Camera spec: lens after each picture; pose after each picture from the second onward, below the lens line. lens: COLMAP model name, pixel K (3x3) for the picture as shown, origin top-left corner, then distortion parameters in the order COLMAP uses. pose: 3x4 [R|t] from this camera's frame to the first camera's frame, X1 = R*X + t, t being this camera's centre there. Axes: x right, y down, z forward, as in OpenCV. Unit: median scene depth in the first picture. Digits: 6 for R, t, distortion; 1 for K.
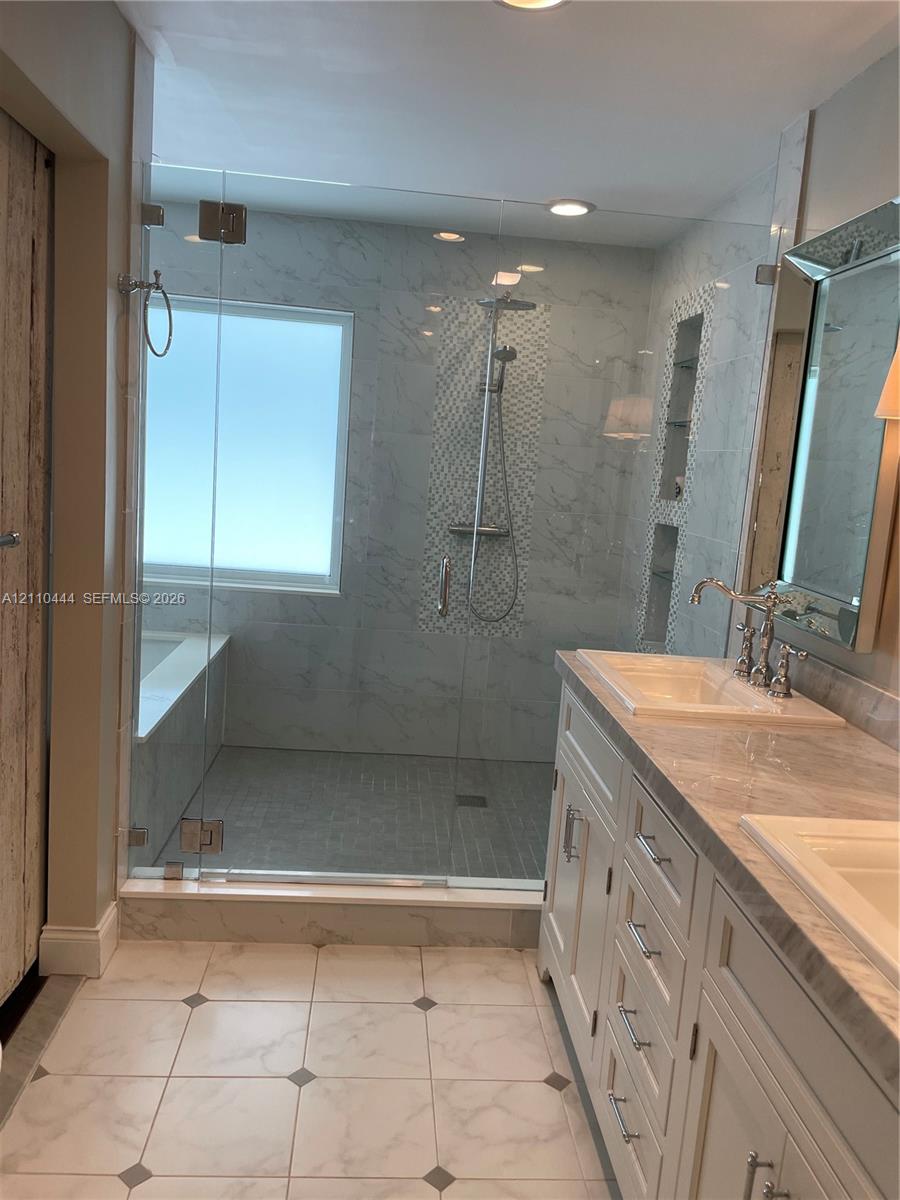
lens RADIAL K [[919.2, 0, 467.0], [0, 919.2, 598.0], [0, 0, 1]] dist [0.100117, -0.152424]
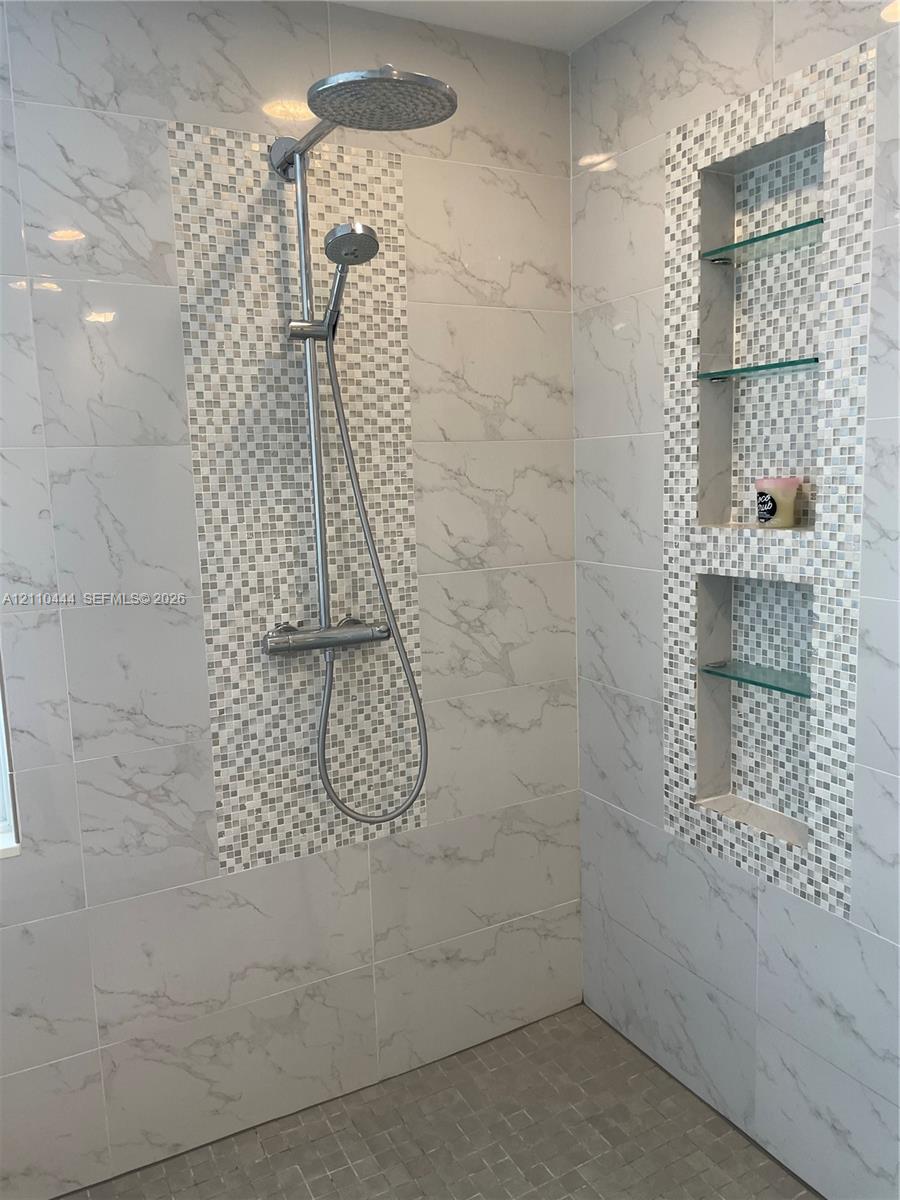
lens RADIAL K [[919.2, 0, 467.0], [0, 919.2, 598.0], [0, 0, 1]] dist [0.100117, -0.152424]
pose [[0.906350, -0.160044, 0.391044, -0.103121], [0.159480, 0.986610, 0.034155, -0.097758], [-0.391275, 0.031407, 0.919738, 0.540217]]
